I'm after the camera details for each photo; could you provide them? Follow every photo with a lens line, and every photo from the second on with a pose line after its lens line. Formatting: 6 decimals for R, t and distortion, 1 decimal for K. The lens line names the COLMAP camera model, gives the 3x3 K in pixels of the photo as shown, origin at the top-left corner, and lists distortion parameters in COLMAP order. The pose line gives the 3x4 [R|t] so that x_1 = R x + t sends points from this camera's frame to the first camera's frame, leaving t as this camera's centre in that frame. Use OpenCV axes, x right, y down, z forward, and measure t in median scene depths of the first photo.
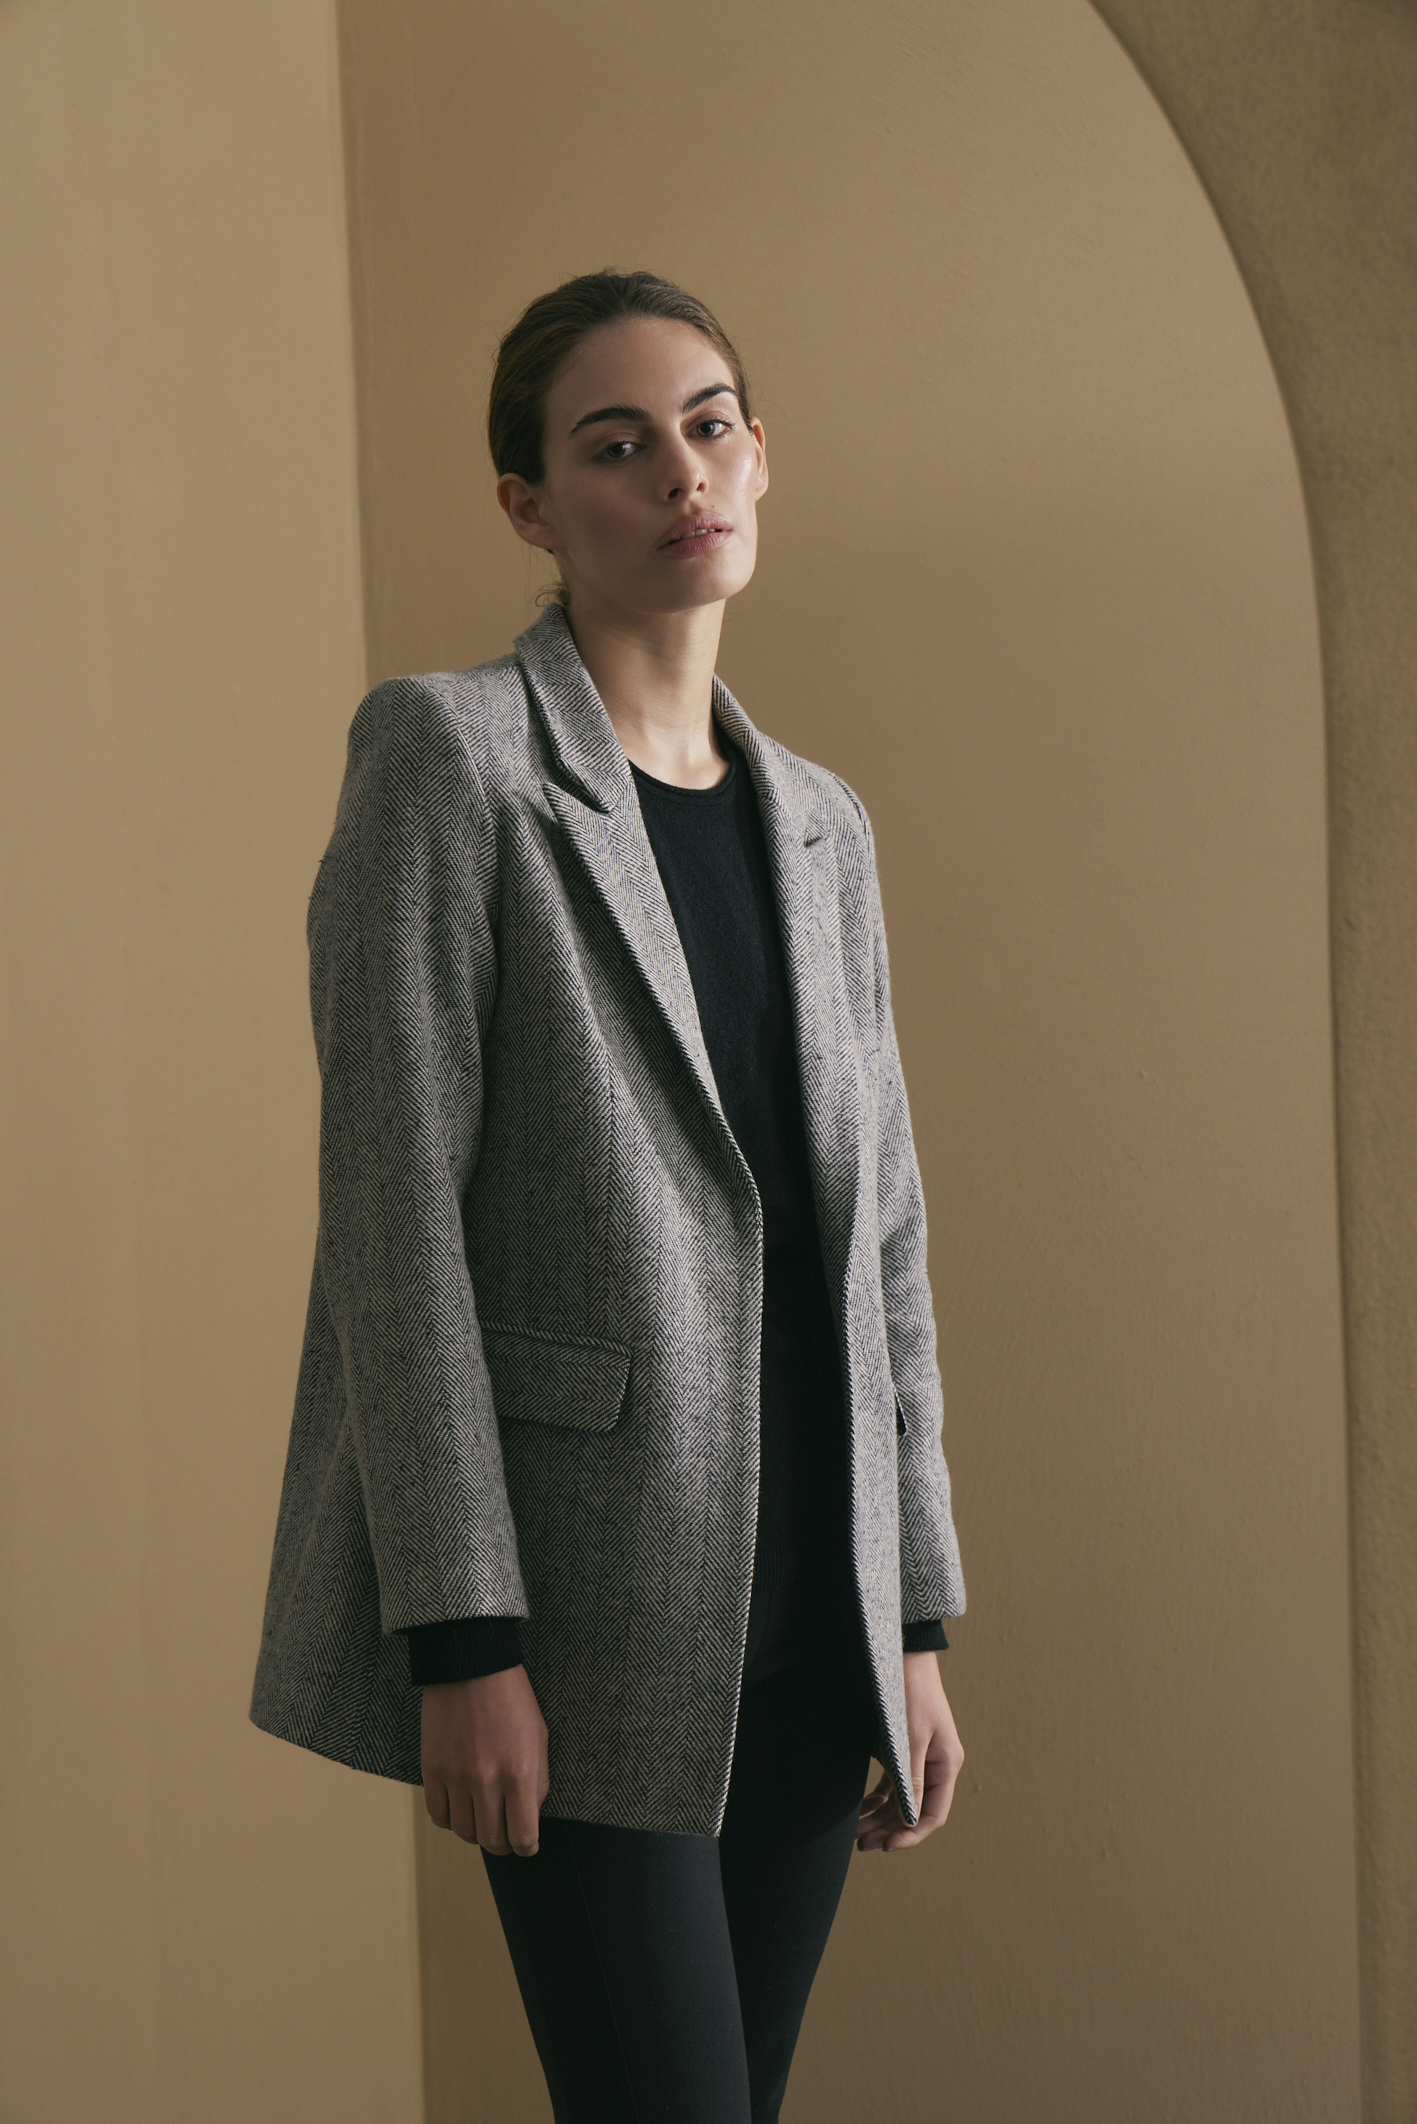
lens RADIAL K [[4616.8, 0, 708.5], [0, 4616.8, 1062.0], [0, 0, 1]] dist [-0.079319, -0.061207]
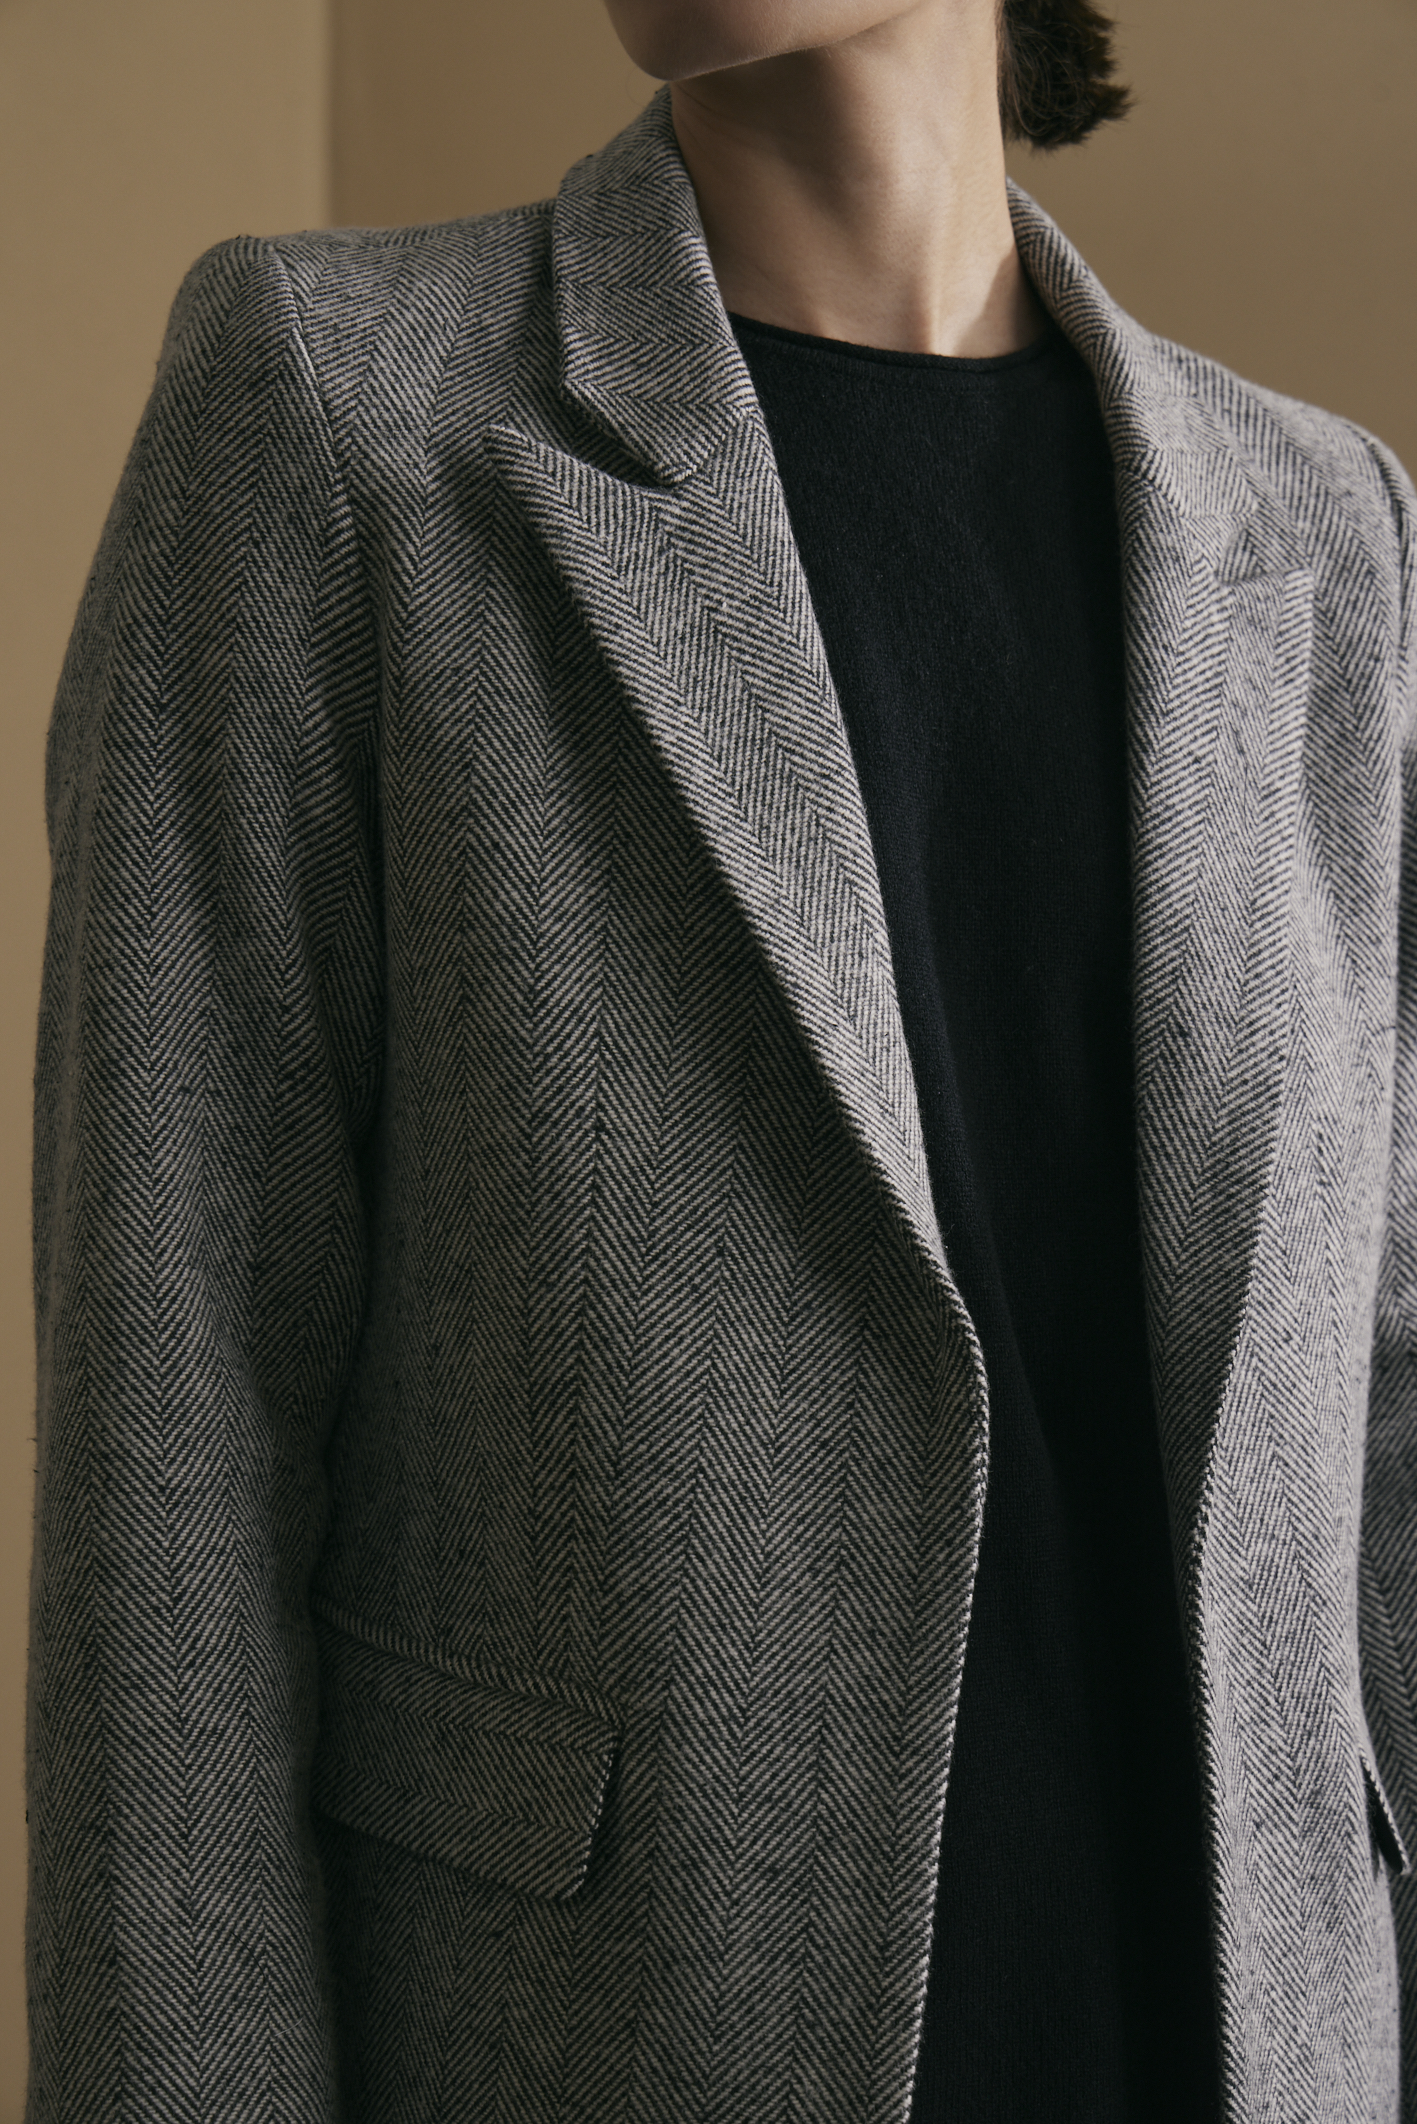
lens RADIAL K [[4515.0, 0, 708.5], [0, 4515.0, 1062.0], [0, 0, 1]] dist [-0.020568, -0.518914]
pose [[0.944775, -0.018594, -0.327192, 0.131558], [0.018338, 0.999824, -0.003868, 0.002939], [0.327206, -0.002346, 0.944950, 0.600266]]
